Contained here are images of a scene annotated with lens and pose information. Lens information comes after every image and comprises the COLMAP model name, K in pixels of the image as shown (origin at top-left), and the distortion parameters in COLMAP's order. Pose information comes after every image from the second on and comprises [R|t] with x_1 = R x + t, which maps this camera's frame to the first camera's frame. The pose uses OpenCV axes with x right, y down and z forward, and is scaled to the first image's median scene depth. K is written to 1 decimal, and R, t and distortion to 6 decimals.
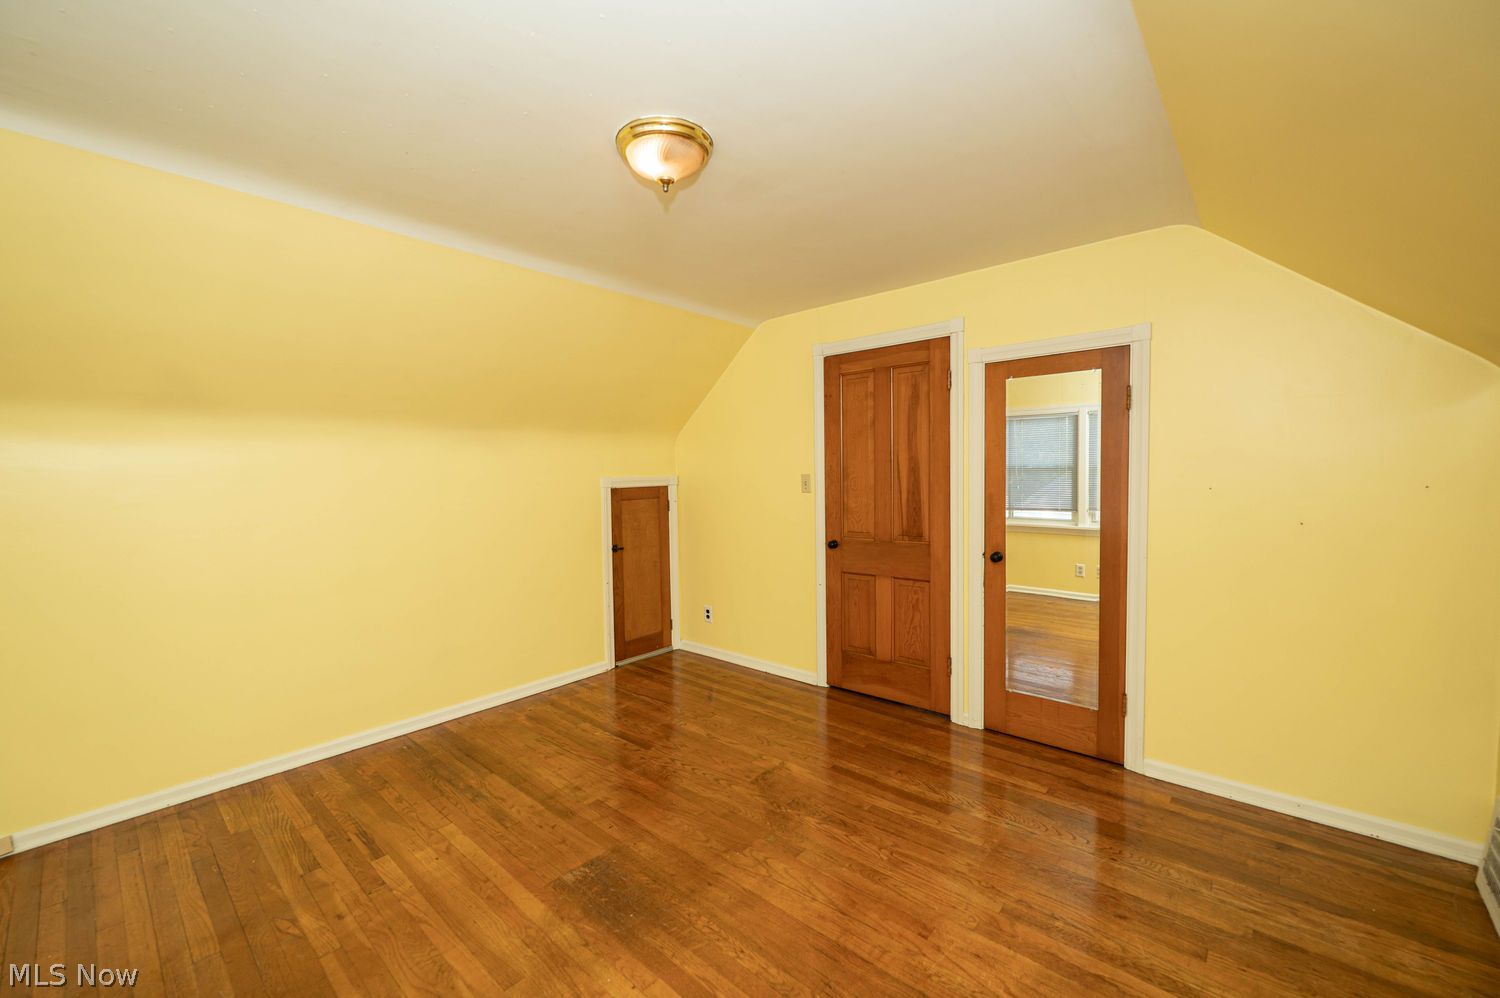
lens RADIAL K [[595.4, 0, 743.8], [0, 595.4, 499.8], [0, 0, 1]] dist [-0.000387, 0.000315]
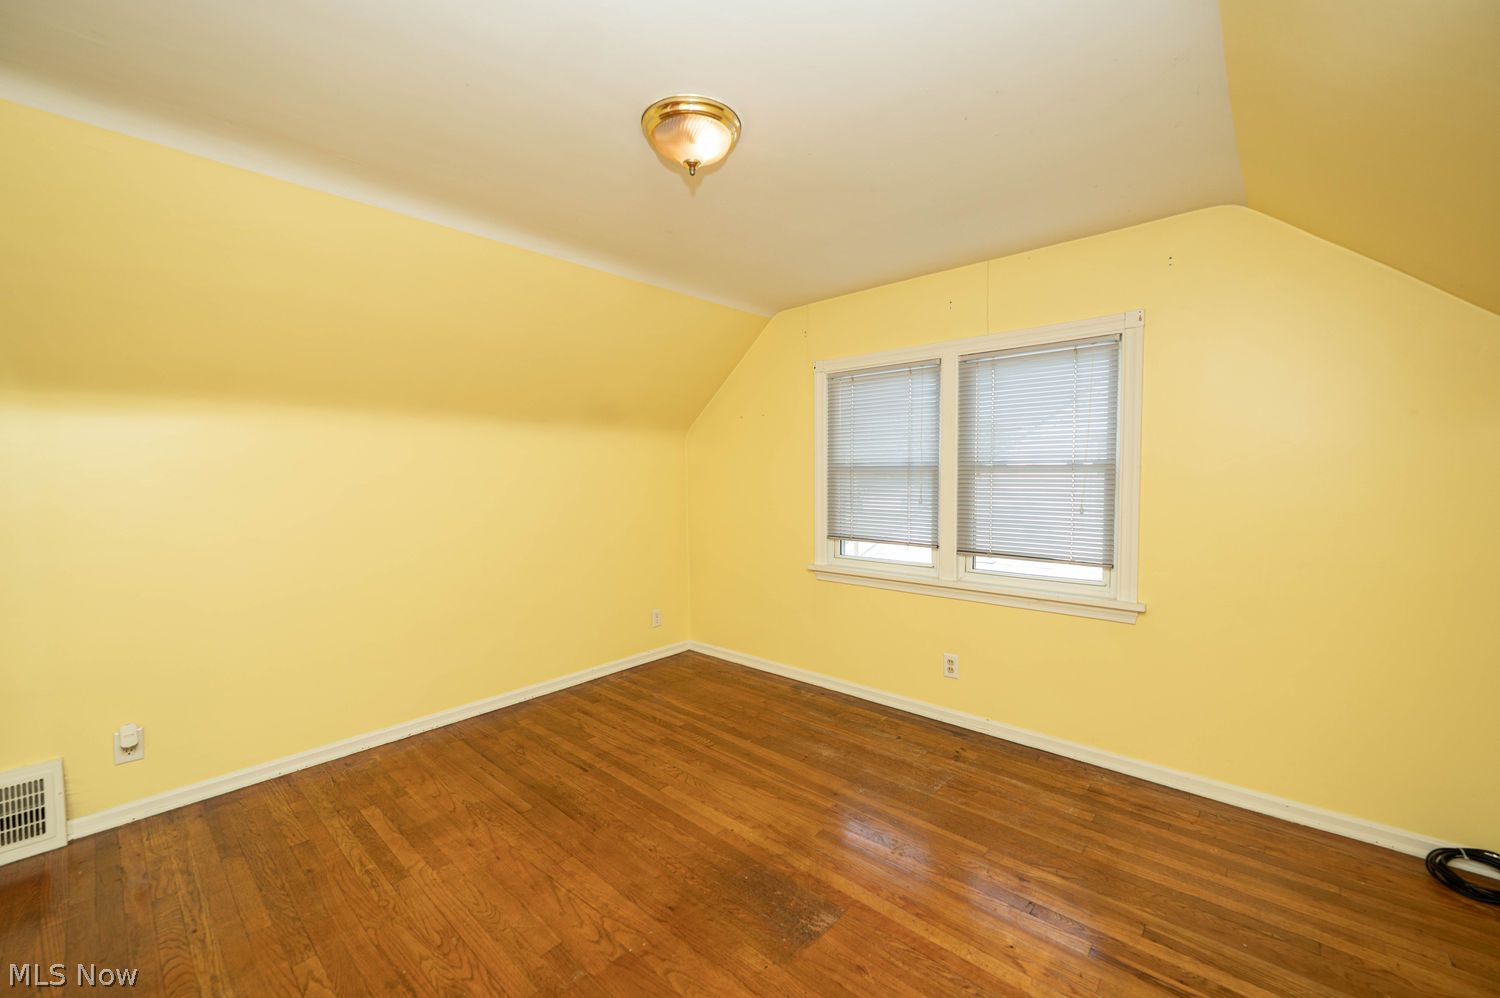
lens RADIAL K [[595.4, 0, 743.8], [0, 595.4, 499.8], [0, 0, 1]] dist [-0.000387, 0.000315]
pose [[-0.999648, 0.023589, 0.012135, -0.128446], [0.024592, 0.995595, 0.090471, -0.046544], [-0.009947, 0.090738, -0.995825, 1.211552]]
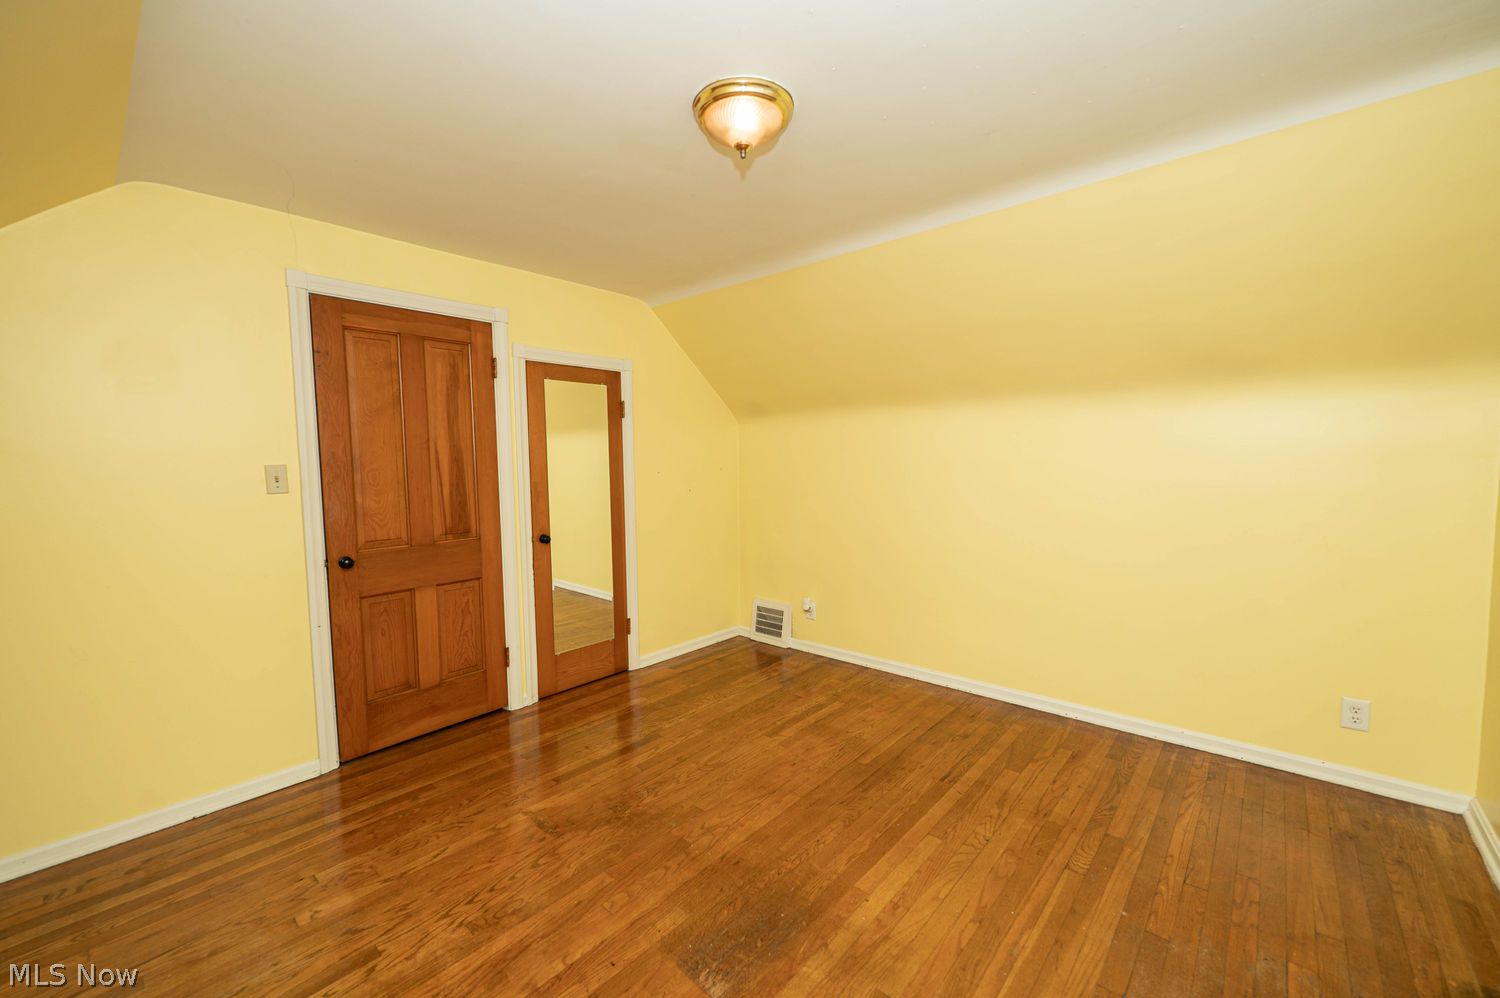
lens RADIAL K [[595.4, 0, 743.8], [0, 595.4, 499.8], [0, 0, 1]] dist [-0.000387, 0.000315]
pose [[0.005842, -0.050979, 0.998683, -0.669927], [0.056731, 0.997108, 0.050567, -0.011300], [-0.998372, 0.056361, 0.008717, 0.613571]]
